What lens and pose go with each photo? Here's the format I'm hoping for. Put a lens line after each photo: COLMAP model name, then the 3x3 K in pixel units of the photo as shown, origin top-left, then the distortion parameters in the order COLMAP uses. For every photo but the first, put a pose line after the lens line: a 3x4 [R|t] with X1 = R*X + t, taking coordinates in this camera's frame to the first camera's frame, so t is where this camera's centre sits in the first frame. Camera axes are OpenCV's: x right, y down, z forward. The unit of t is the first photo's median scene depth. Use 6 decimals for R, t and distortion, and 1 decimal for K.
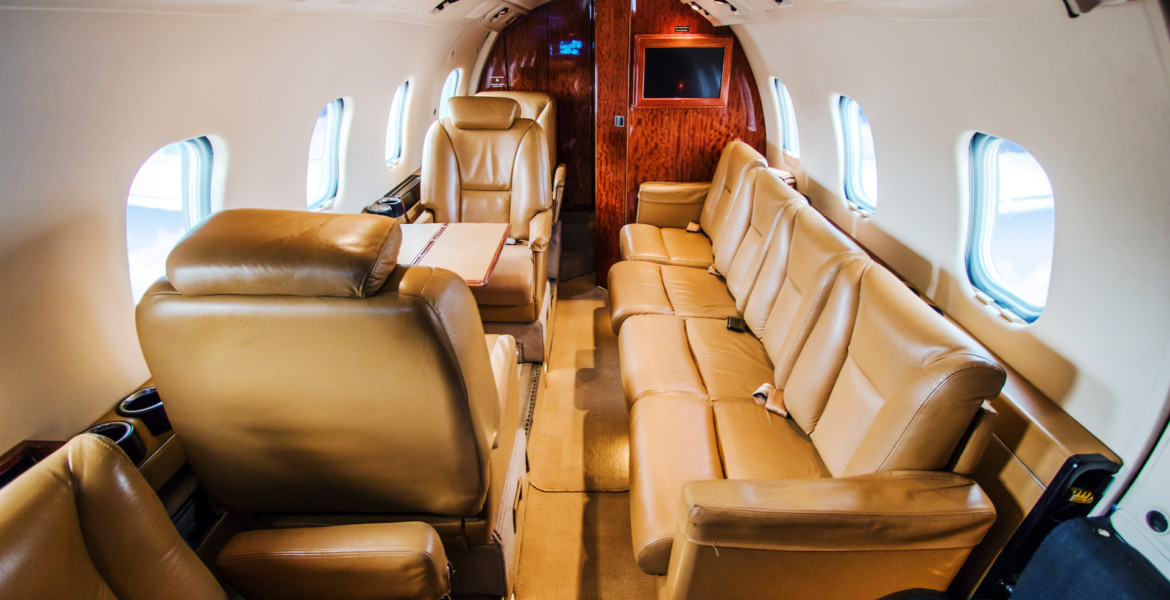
lens RADIAL K [[531.0, 0, 607.3], [0, 531.0, 299.0], [0, 0, 1]] dist [-0.018538, 0.000107]
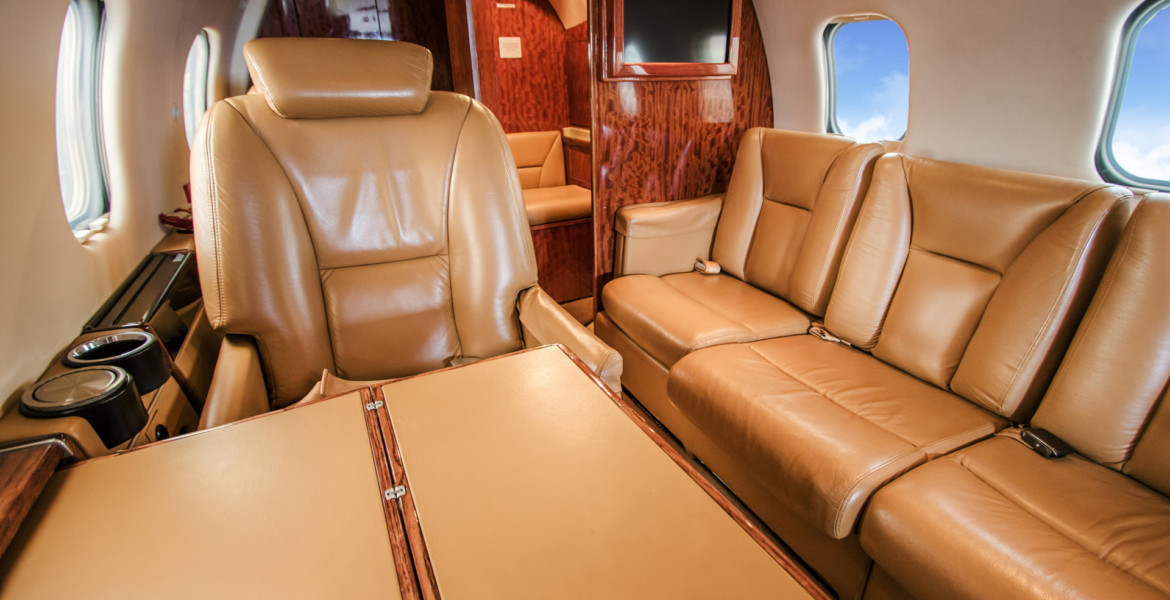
lens RADIAL K [[531.0, 0, 607.3], [0, 531.0, 299.0], [0, 0, 1]] dist [-0.018538, 0.000107]
pose [[0.897924, -0.182324, 0.400612, -0.214670], [0.204385, 0.978809, -0.012636, -0.119013], [-0.389819, 0.093225, 0.916161, 0.483006]]
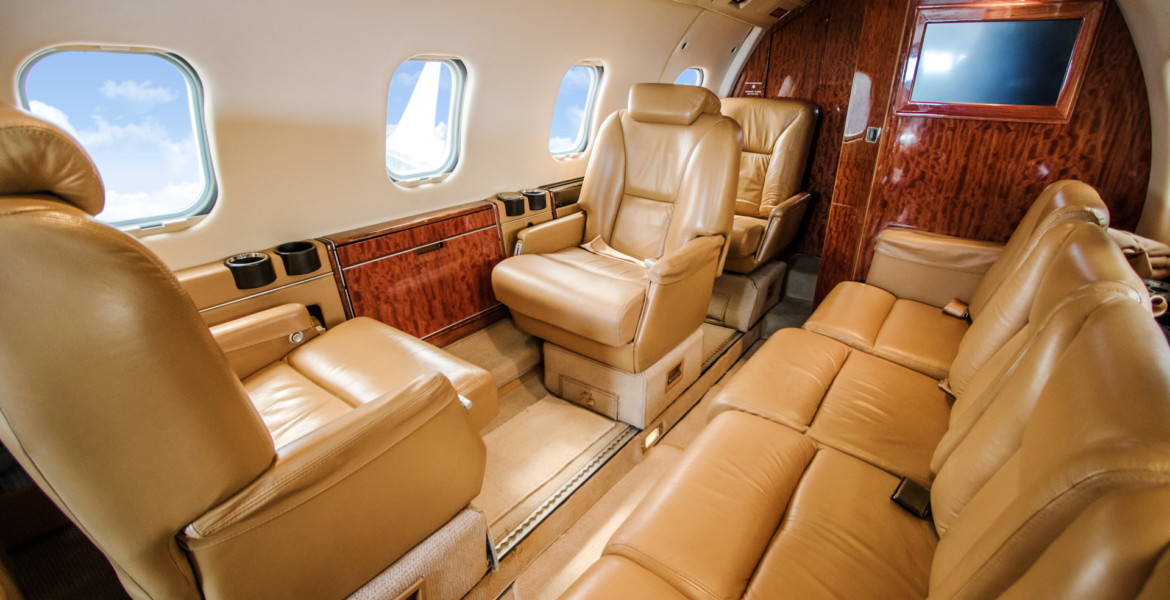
lens RADIAL K [[531.0, 0, 607.3], [0, 531.0, 299.0], [0, 0, 1]] dist [-0.018538, 0.000107]
pose [[0.810526, 0.231824, -0.537871, 0.164690], [-0.268581, 0.963201, 0.010414, -0.044519], [0.520492, 0.136021, 0.842963, 0.271609]]
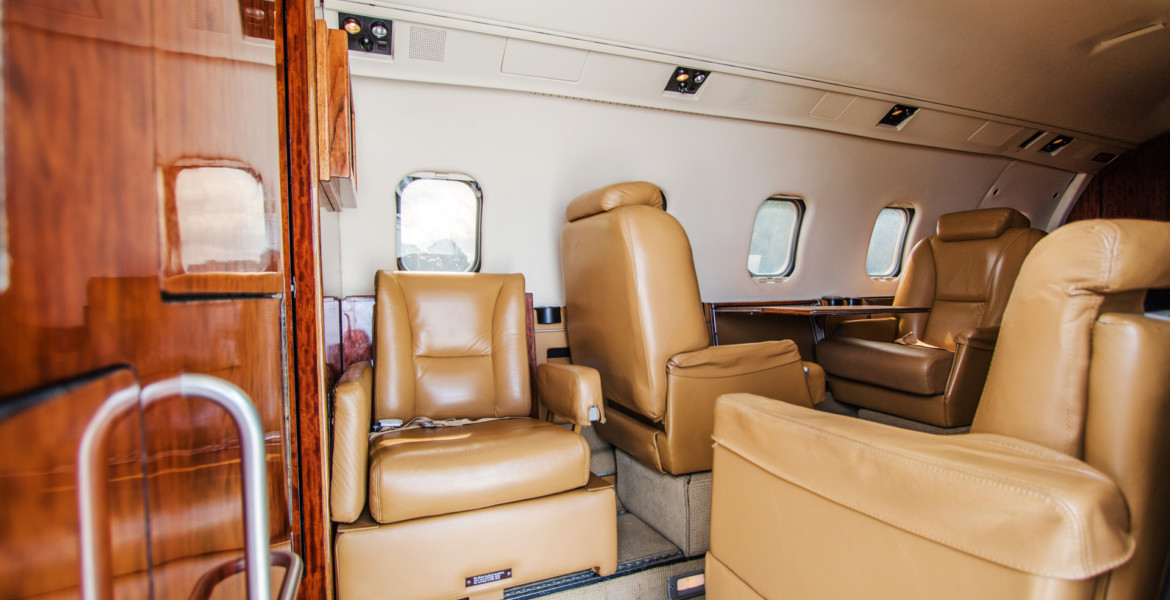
lens RADIAL K [[531.0, 0, 607.3], [0, 531.0, 299.0], [0, 0, 1]] dist [-0.018538, 0.000107]
pose [[0.383378, -0.002162, -0.923589, 0.337366], [-0.390154, 0.906013, -0.164073, 0.158989], [0.837139, 0.423244, 0.346502, 0.142956]]
